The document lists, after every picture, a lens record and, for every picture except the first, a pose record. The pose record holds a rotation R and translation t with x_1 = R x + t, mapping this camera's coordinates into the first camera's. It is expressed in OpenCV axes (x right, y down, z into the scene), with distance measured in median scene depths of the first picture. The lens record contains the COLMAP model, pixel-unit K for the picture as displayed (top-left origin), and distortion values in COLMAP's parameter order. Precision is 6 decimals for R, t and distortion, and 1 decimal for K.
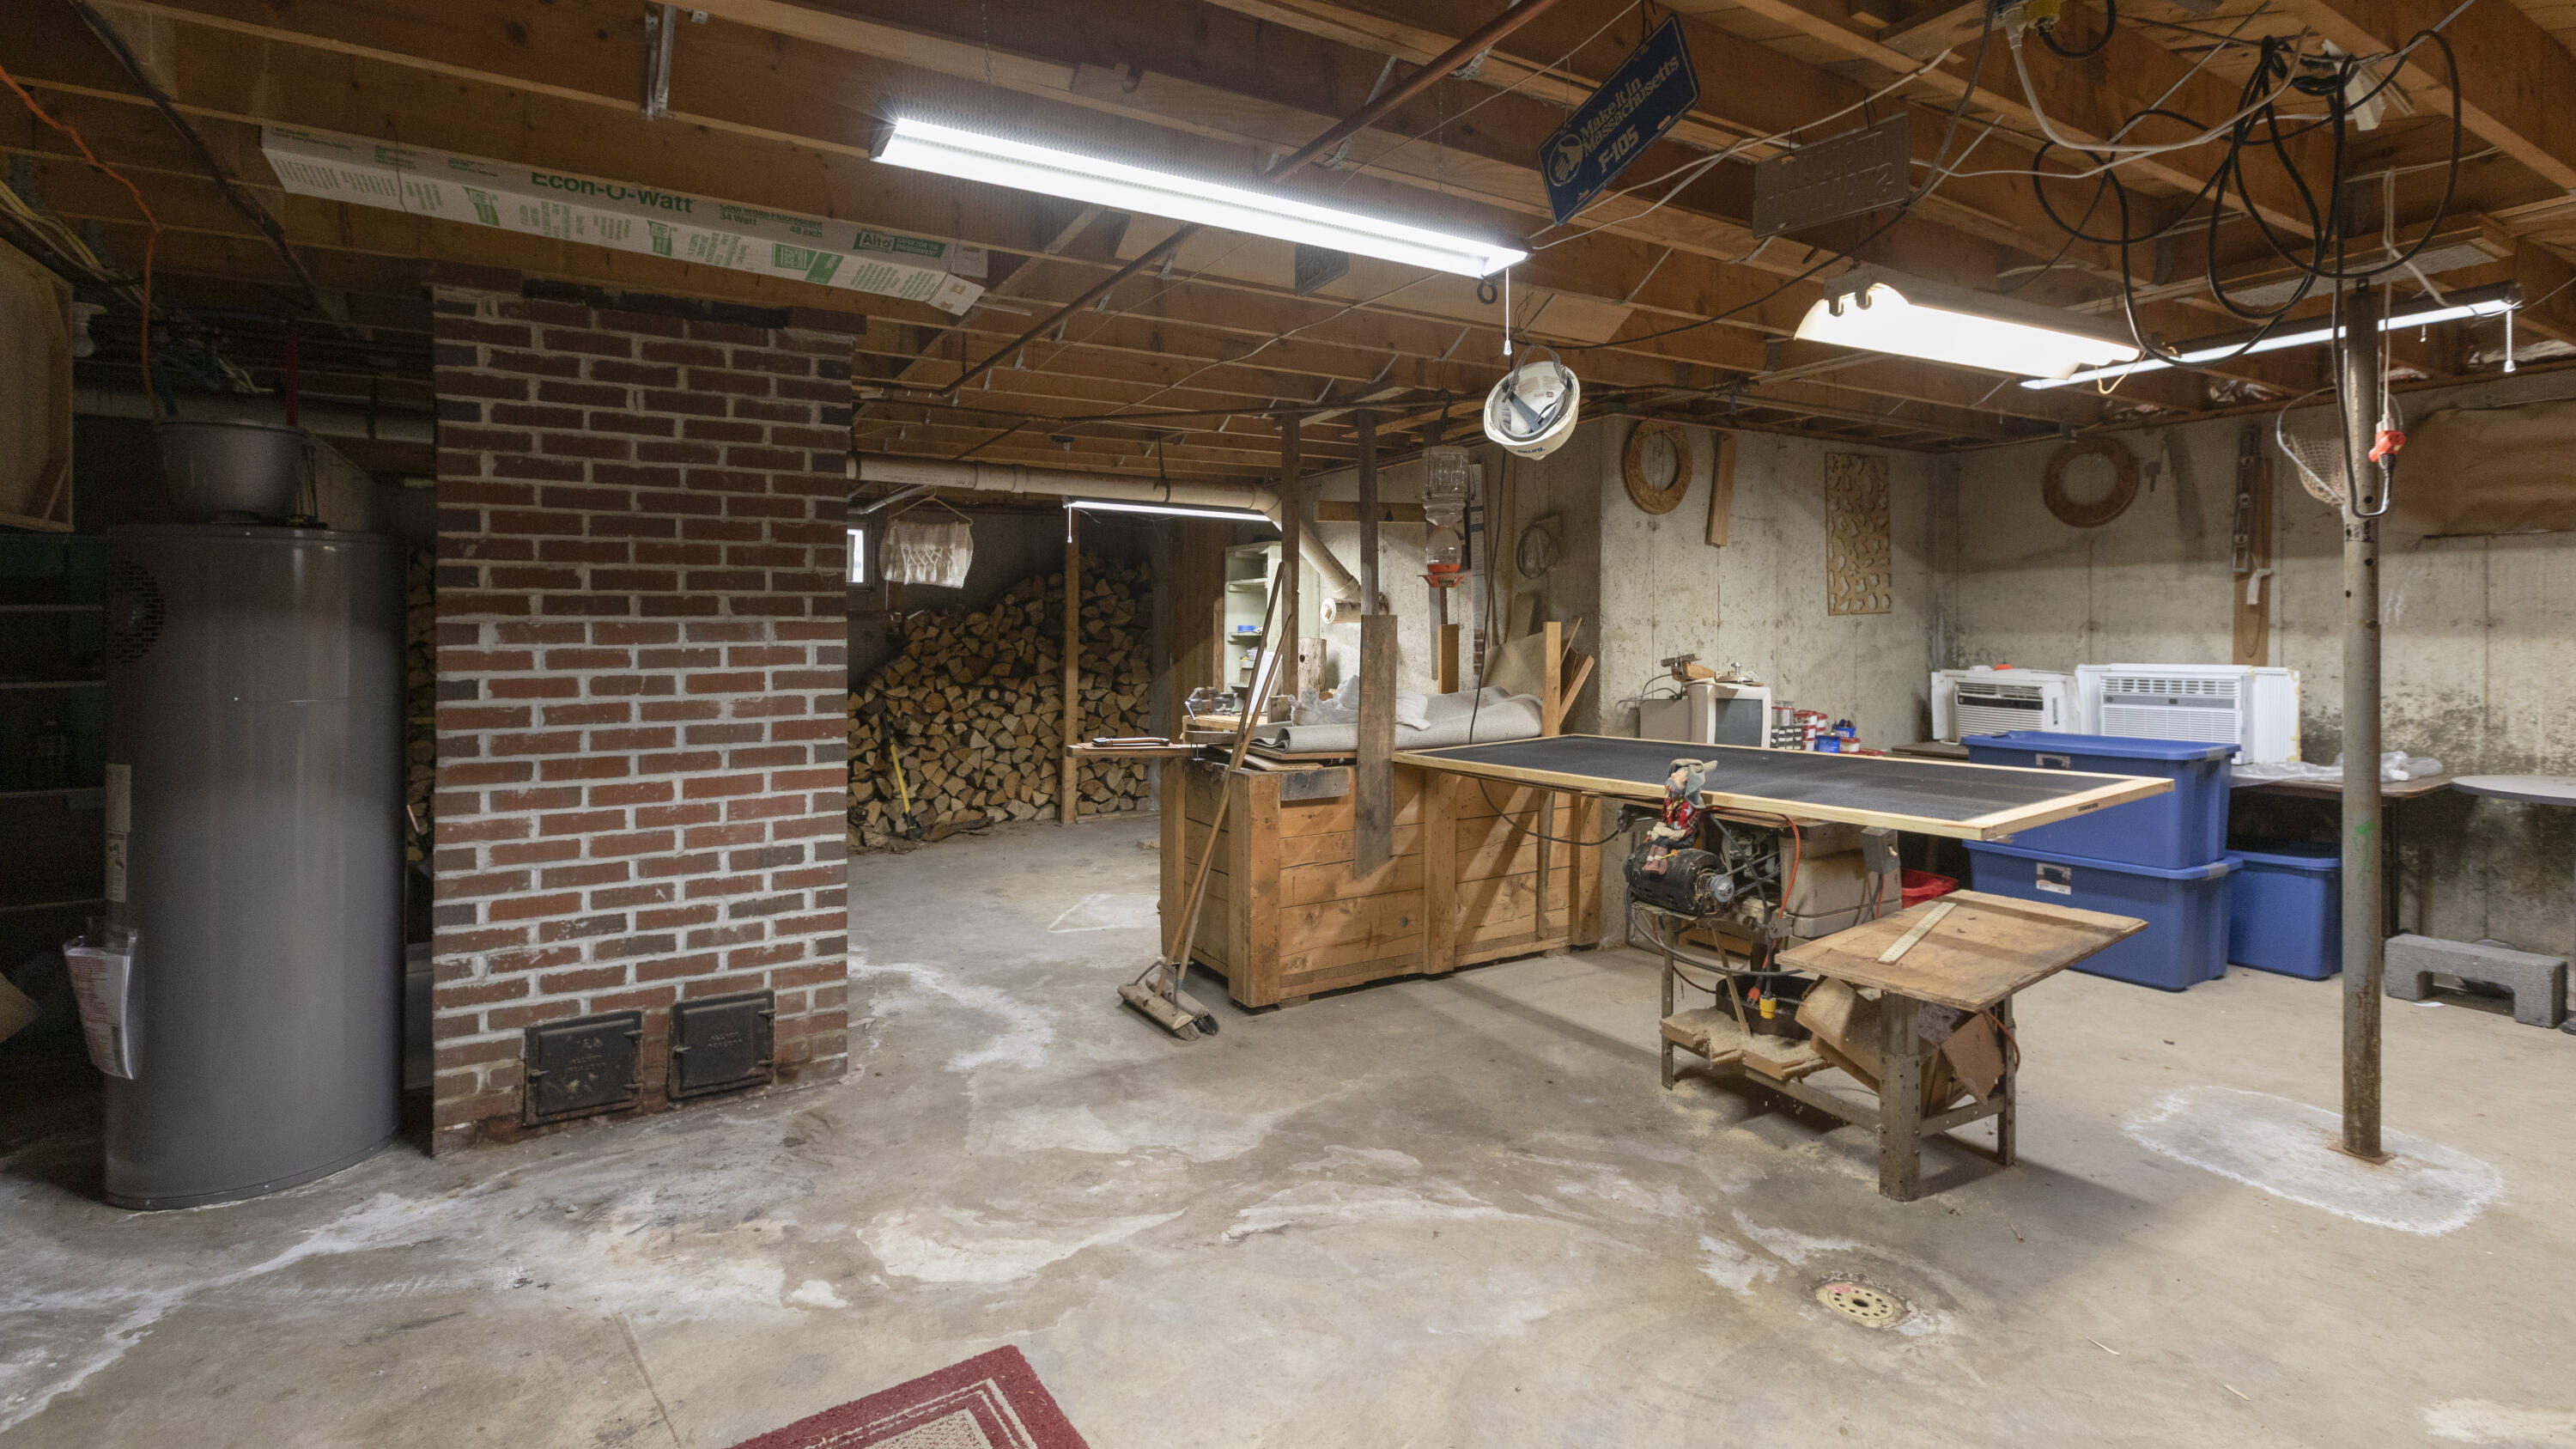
lens RADIAL K [[1169.1, 0, 1277.2], [0, 1169.1, 642.0], [0, 0, 1]] dist [0.001631, 0.000322]
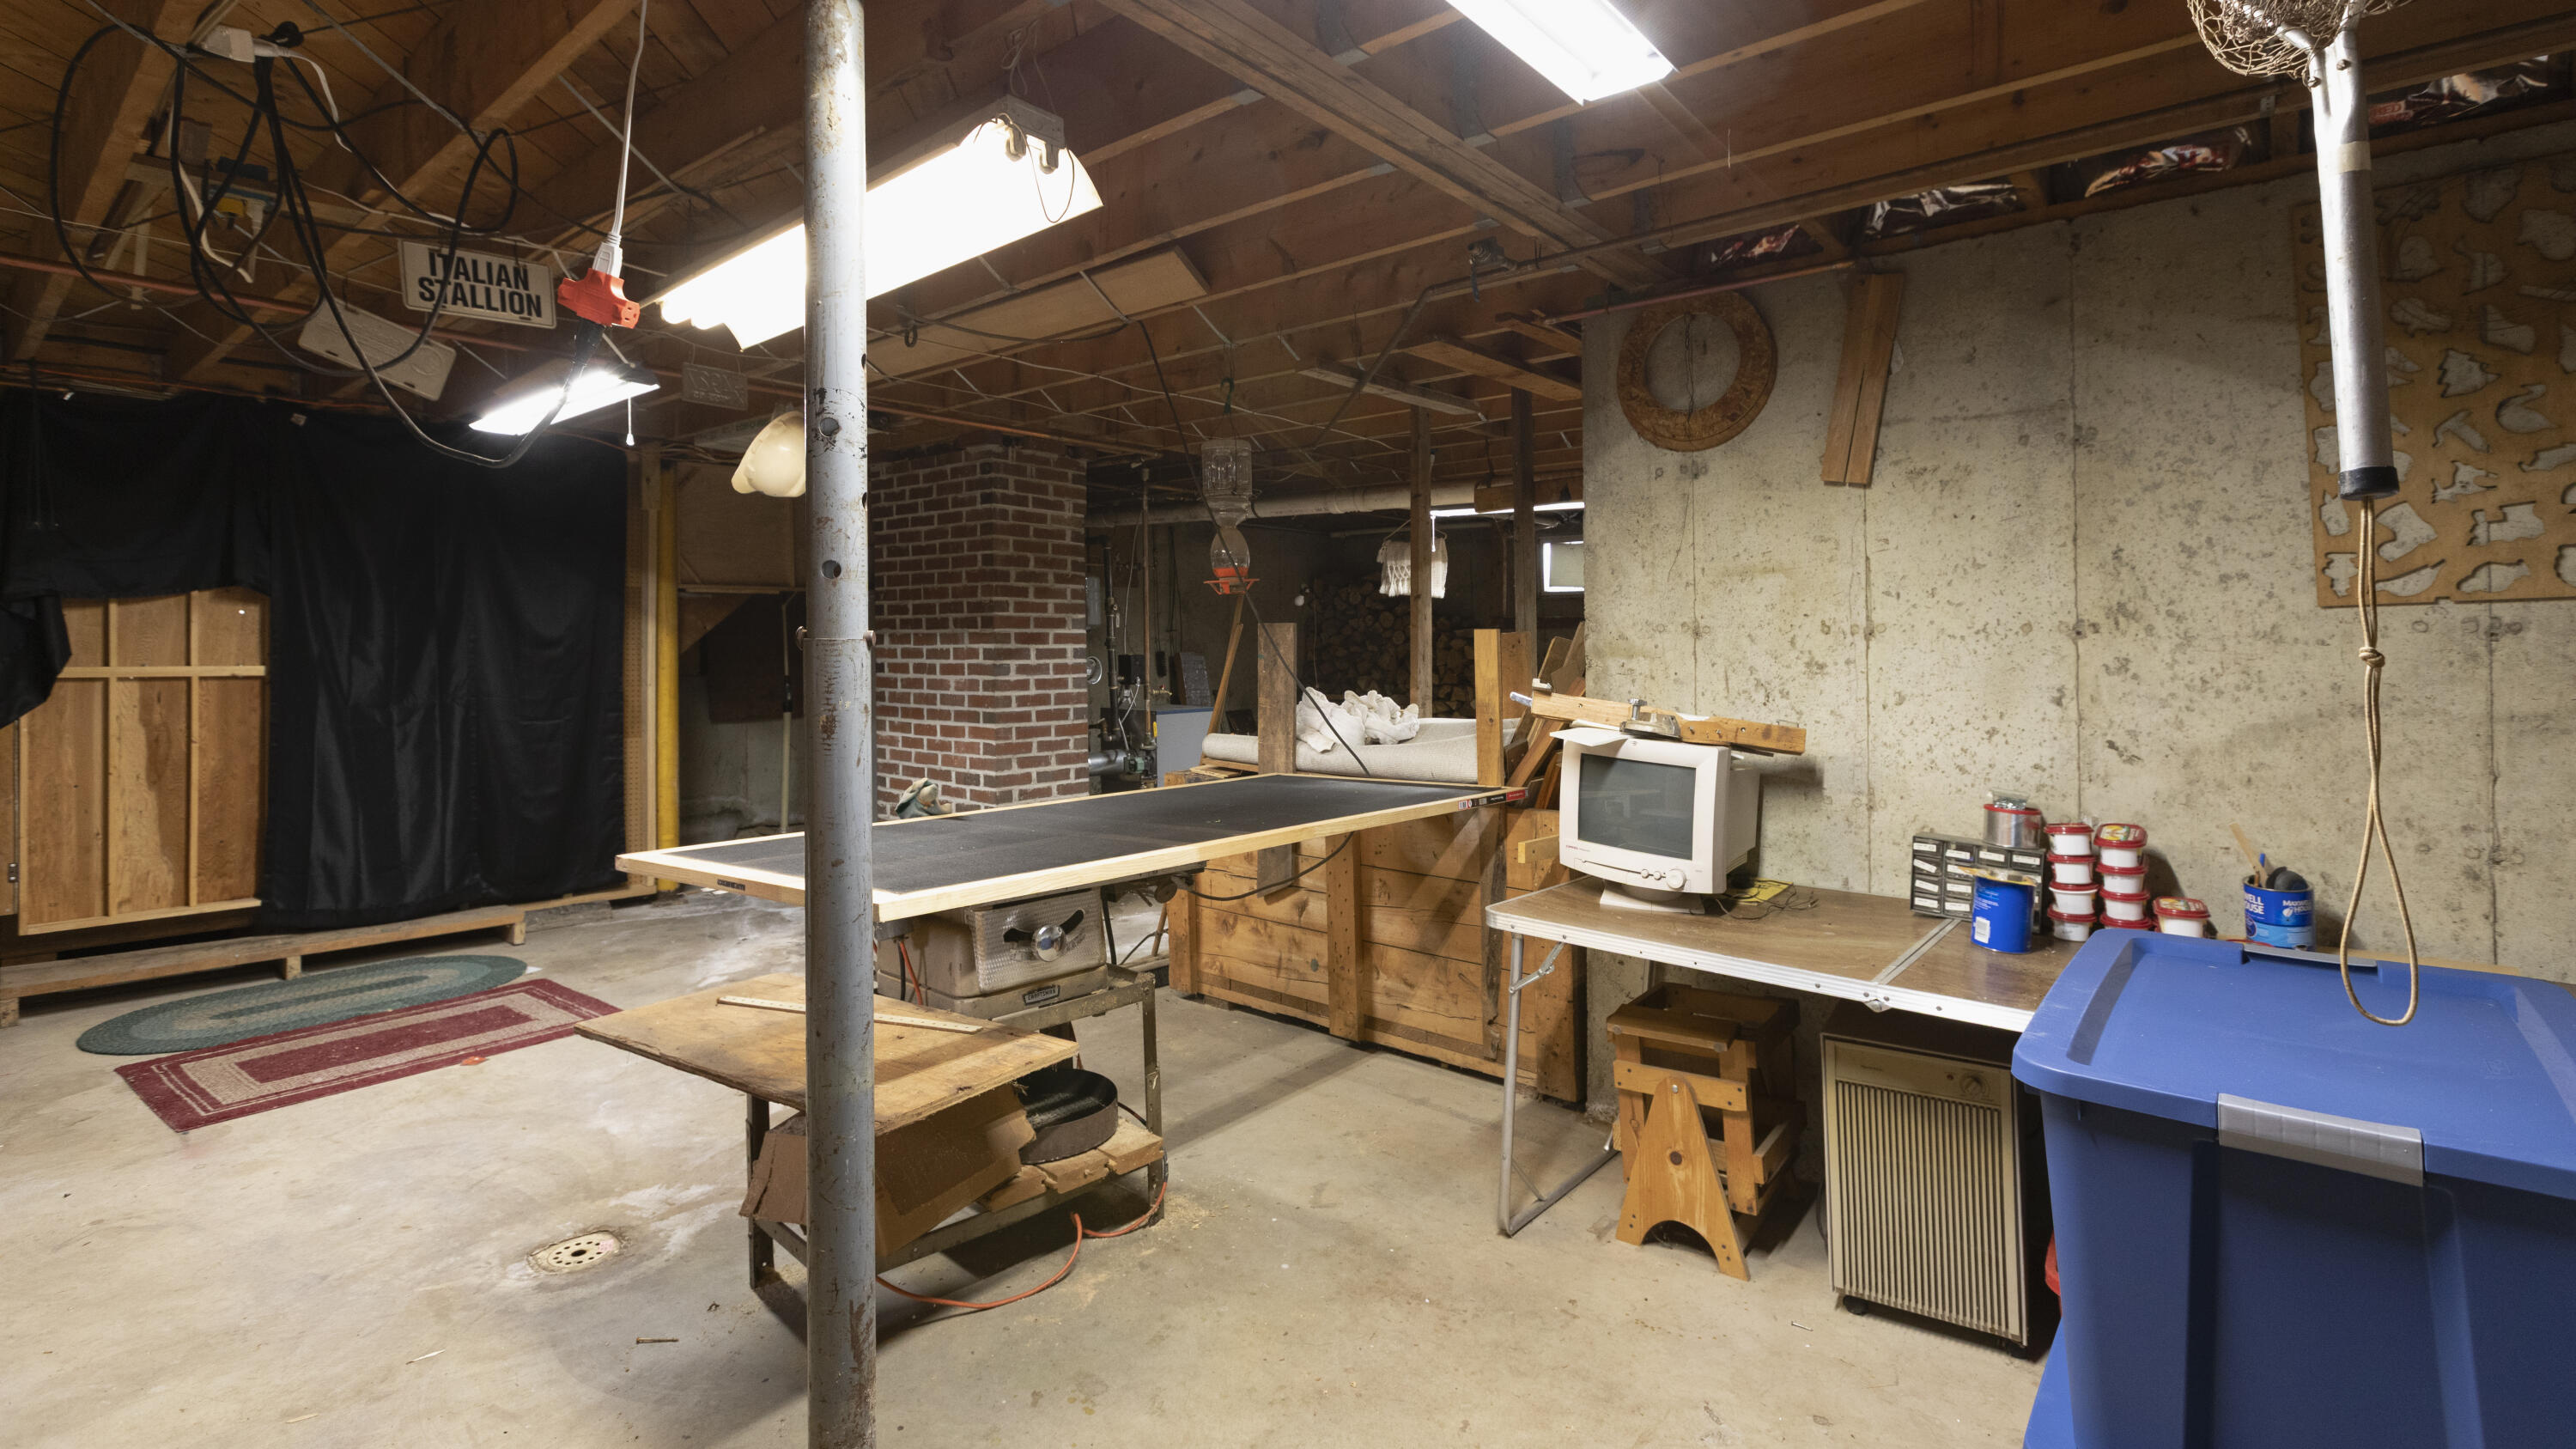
lens RADIAL K [[1169.1, 0, 1277.2], [0, 1169.1, 642.0], [0, 0, 1]] dist [0.001631, 0.000322]
pose [[0.319347, 0.006379, -0.947616, 1.267165], [-0.011107, 0.999934, 0.002988, -0.014207], [0.947573, 0.009571, 0.319397, 0.918150]]
